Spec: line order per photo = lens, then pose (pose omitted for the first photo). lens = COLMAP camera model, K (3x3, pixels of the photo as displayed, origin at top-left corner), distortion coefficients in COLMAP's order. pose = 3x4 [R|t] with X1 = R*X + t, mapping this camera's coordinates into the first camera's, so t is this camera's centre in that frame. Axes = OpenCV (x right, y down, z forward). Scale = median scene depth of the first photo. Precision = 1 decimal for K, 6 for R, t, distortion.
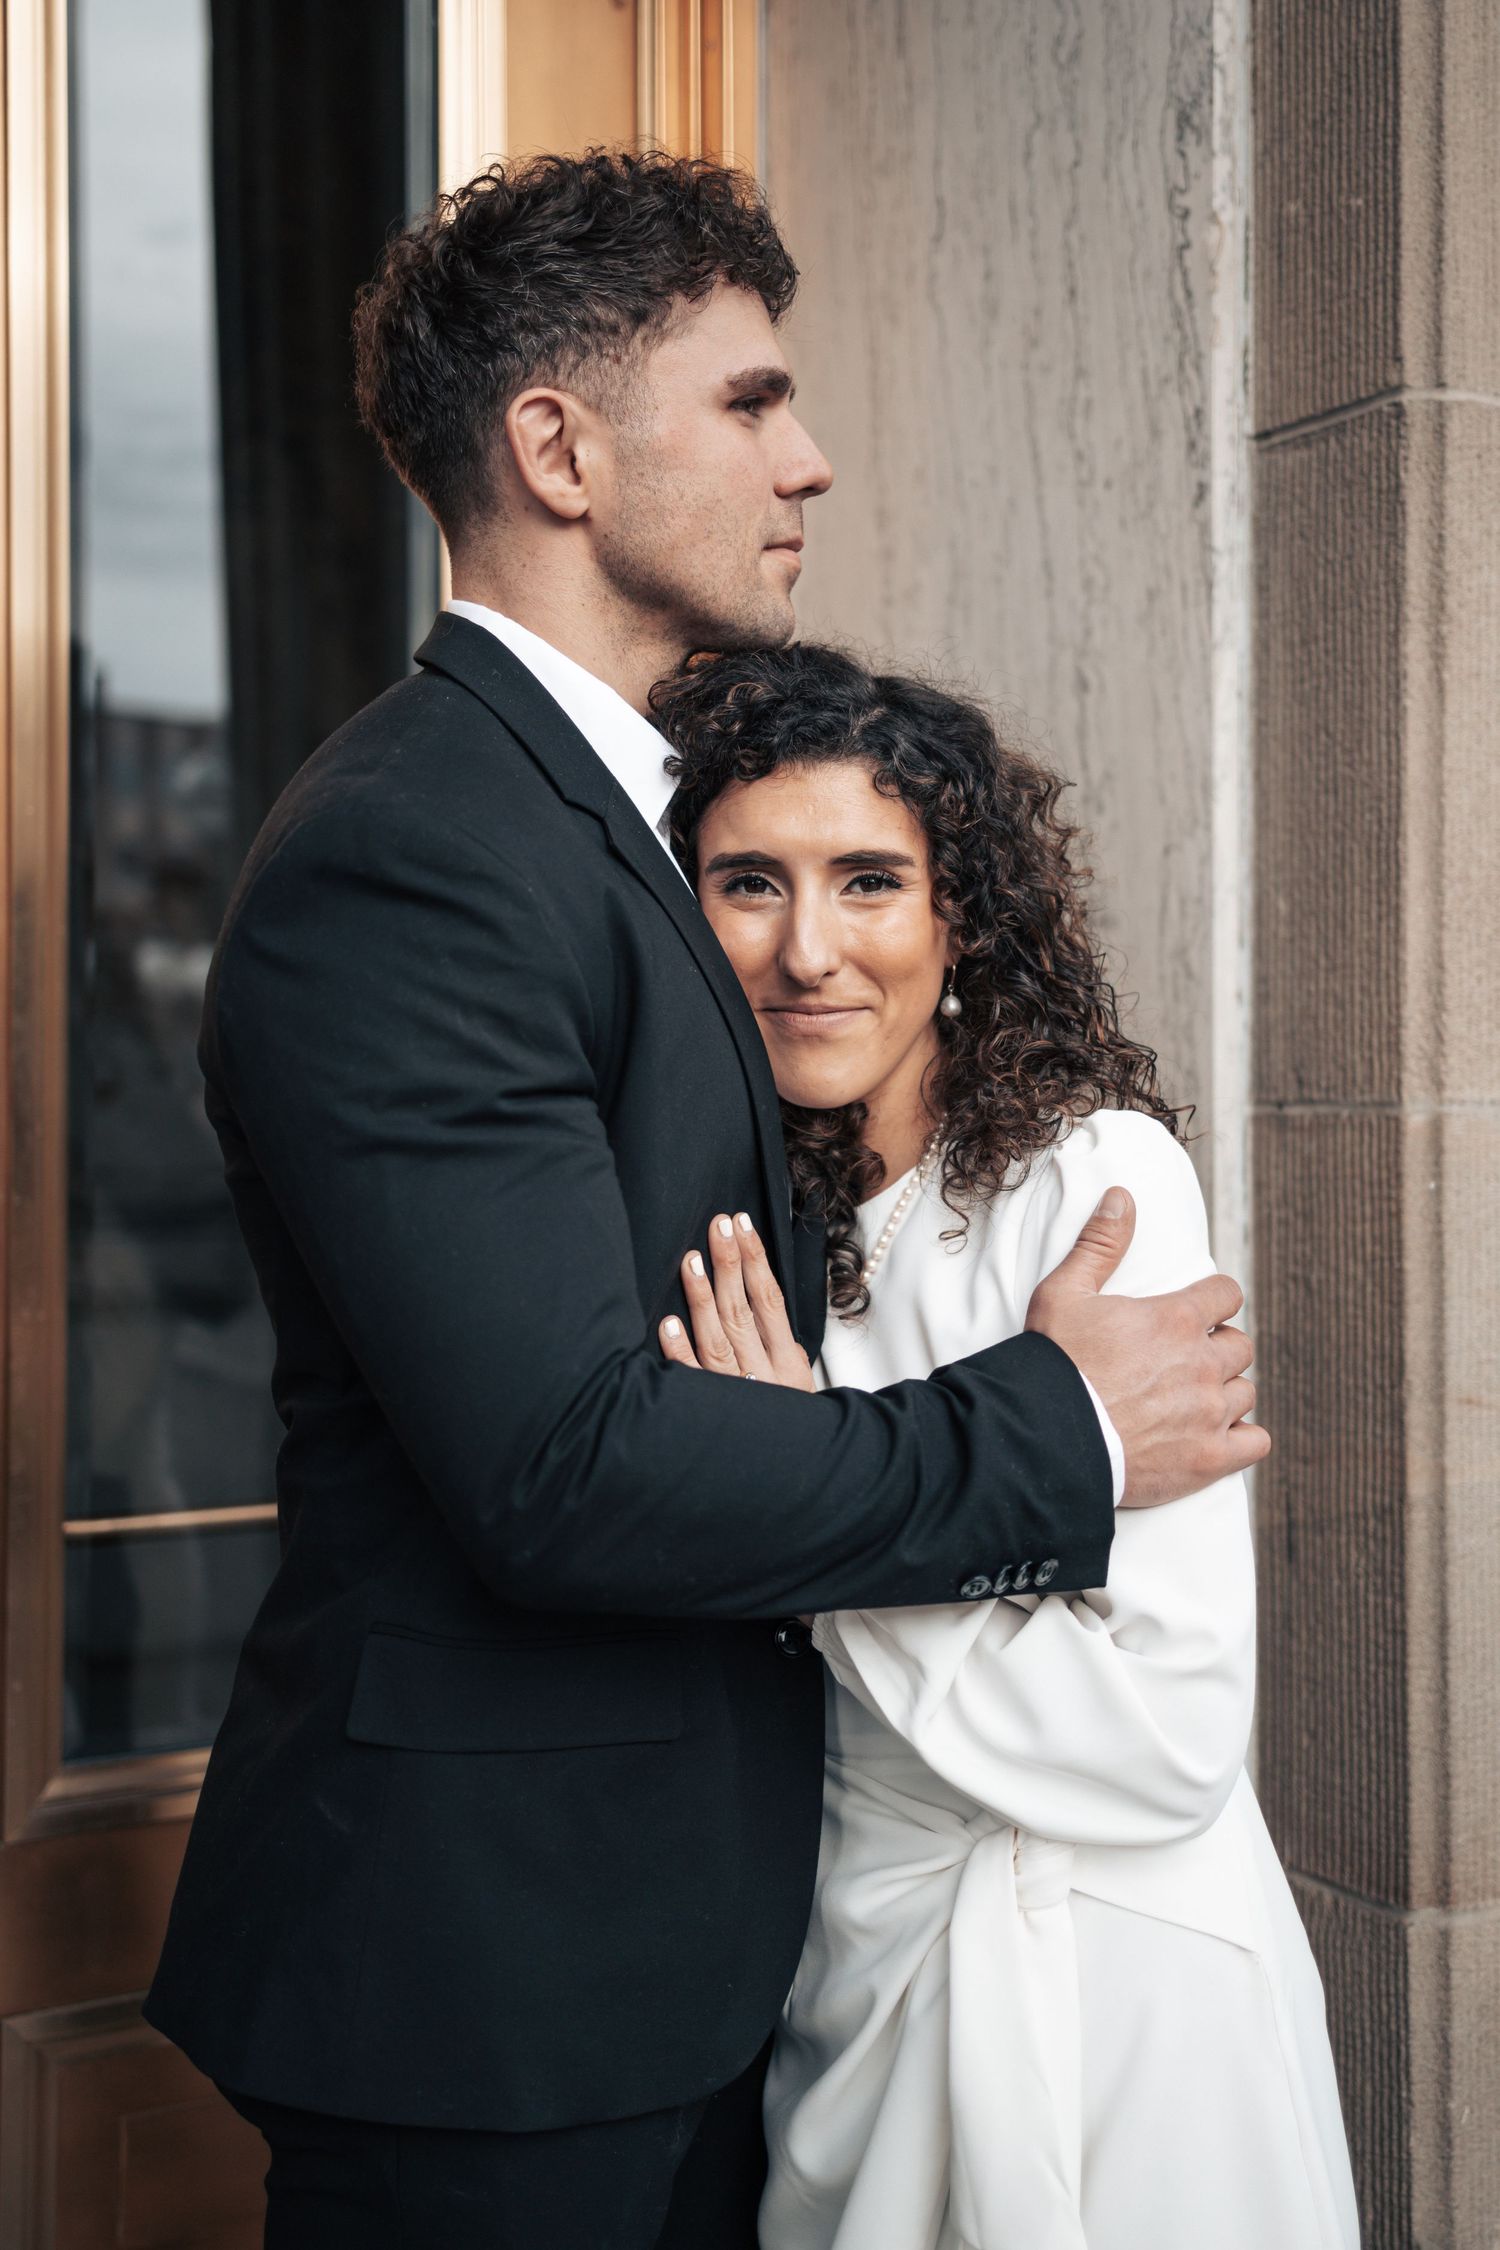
lens RADIAL K [[2544.1, 0, 844.7], [0, 2544.1, 1071.4], [0, 0, 1]] dist [0.059333, -0.006200]
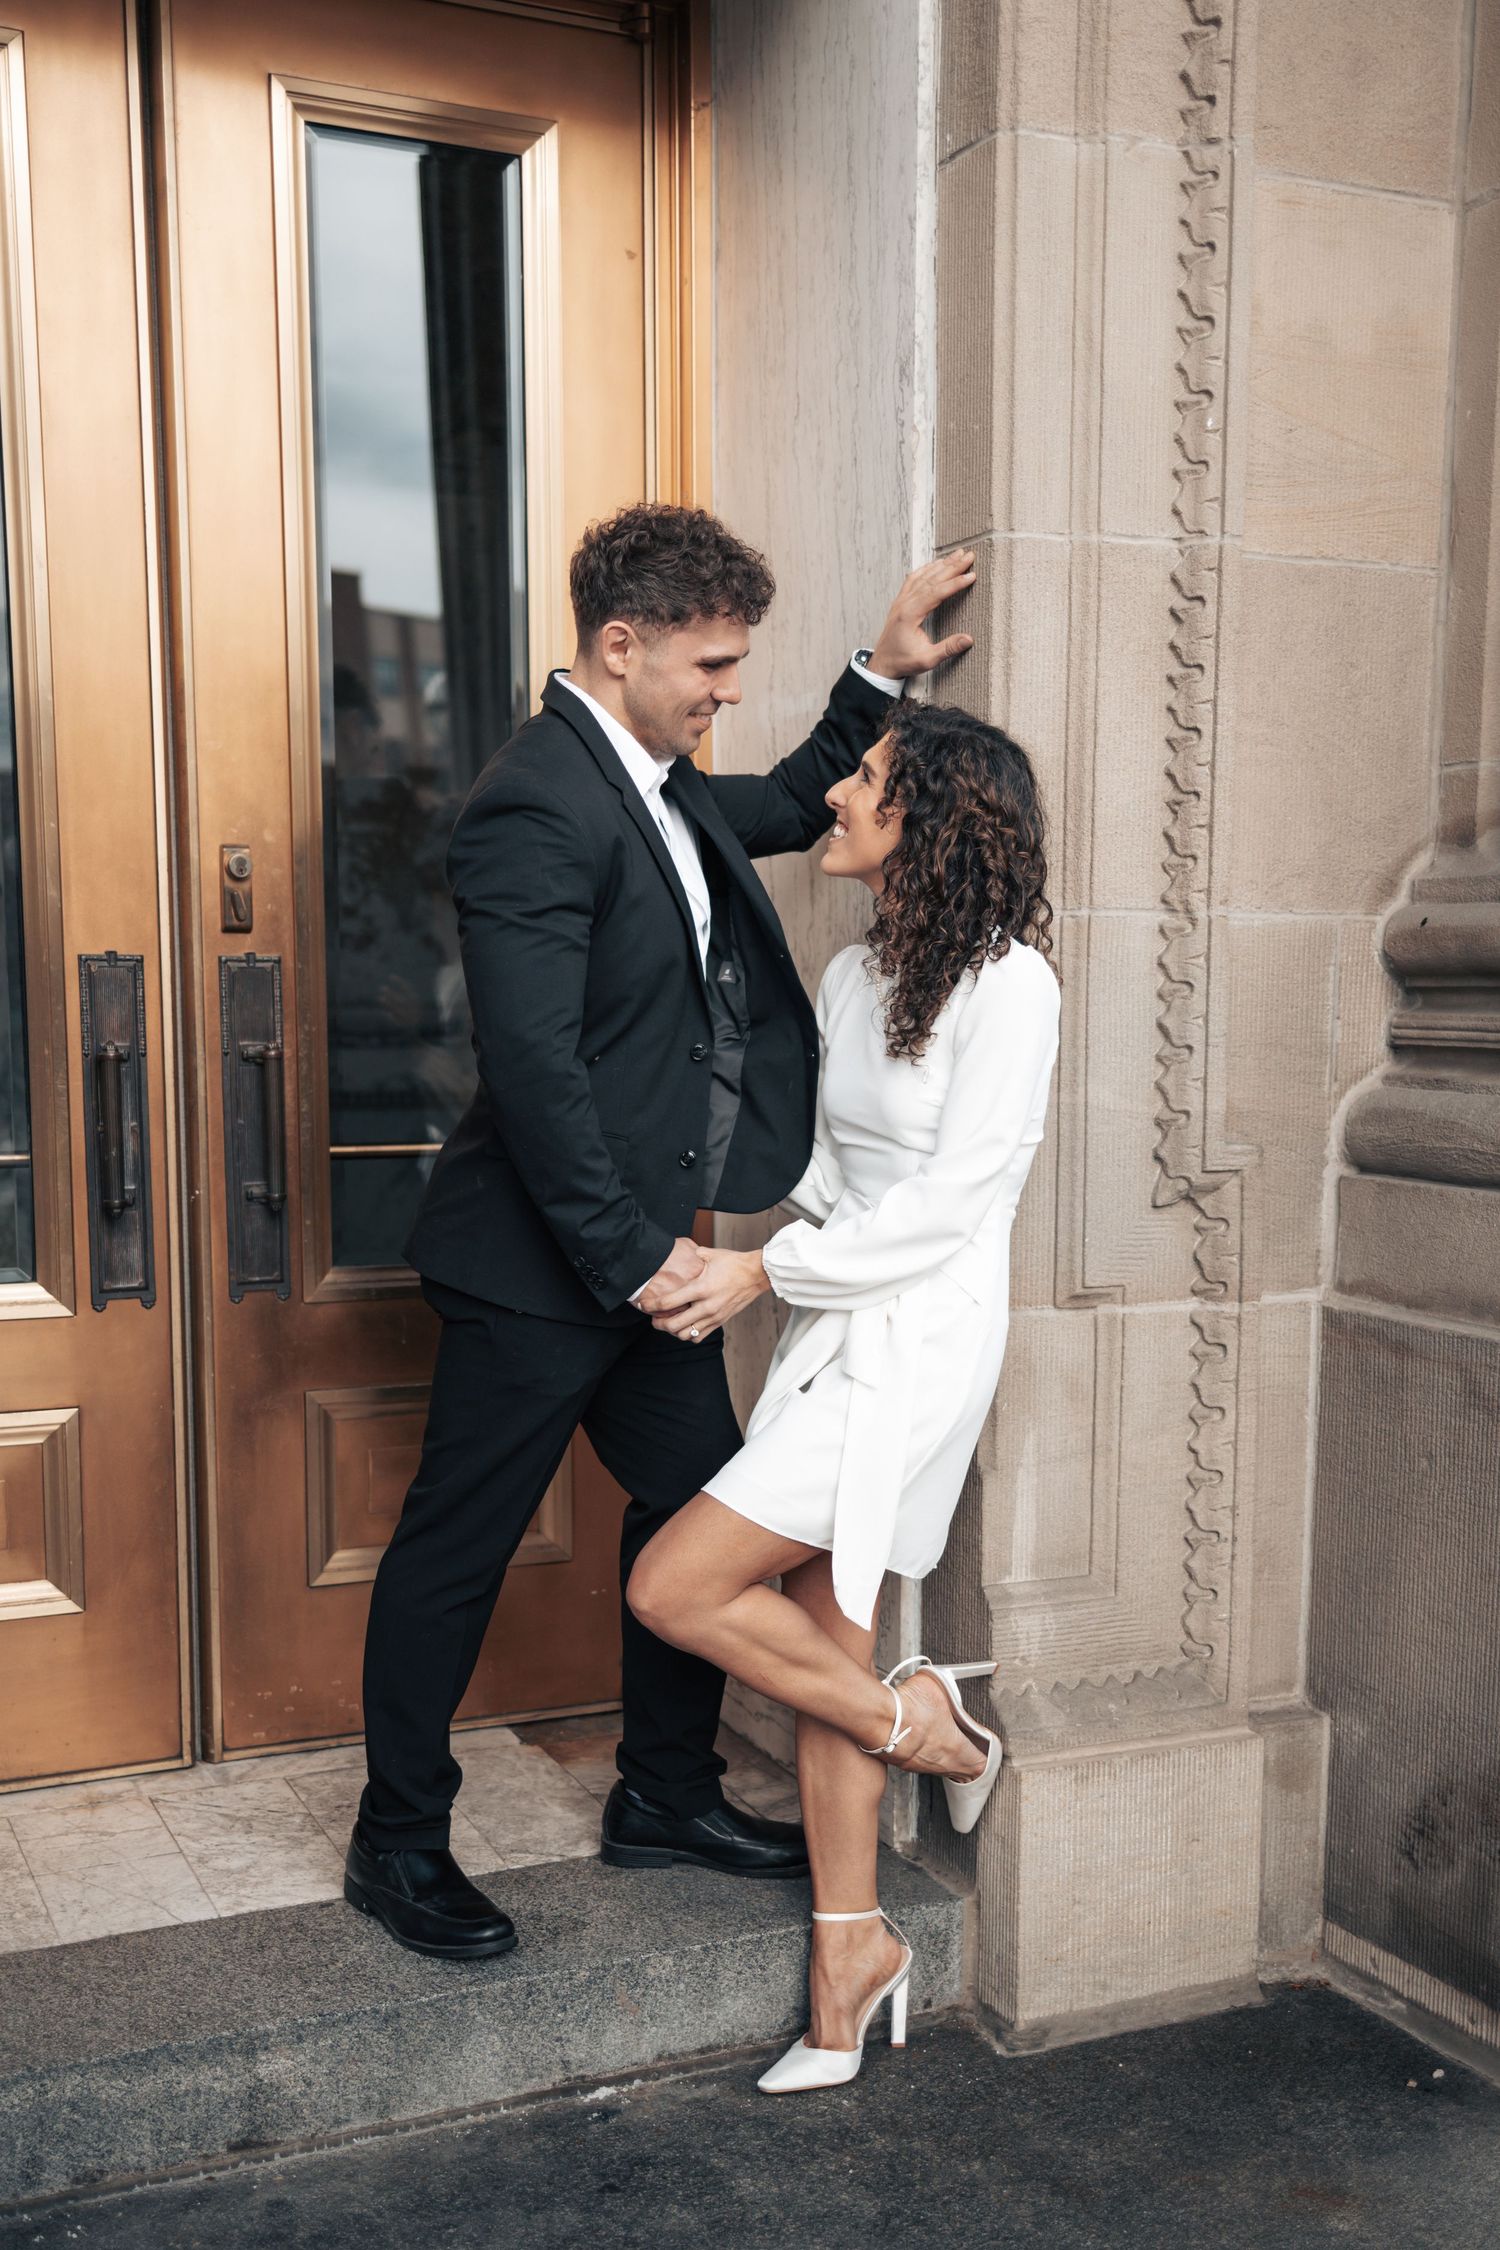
lens RADIAL K [[2368.9, 0, 845.3], [0, 2368.9, 1223.1], [0, 0, 1]] dist [0.074515, -0.004678]
pose [[0.995473, 0.020293, -0.092849, 0.284570], [-0.007691, 0.990935, 0.134124, 0.008673], [0.094729, -0.132802, 0.986605, -0.845481]]
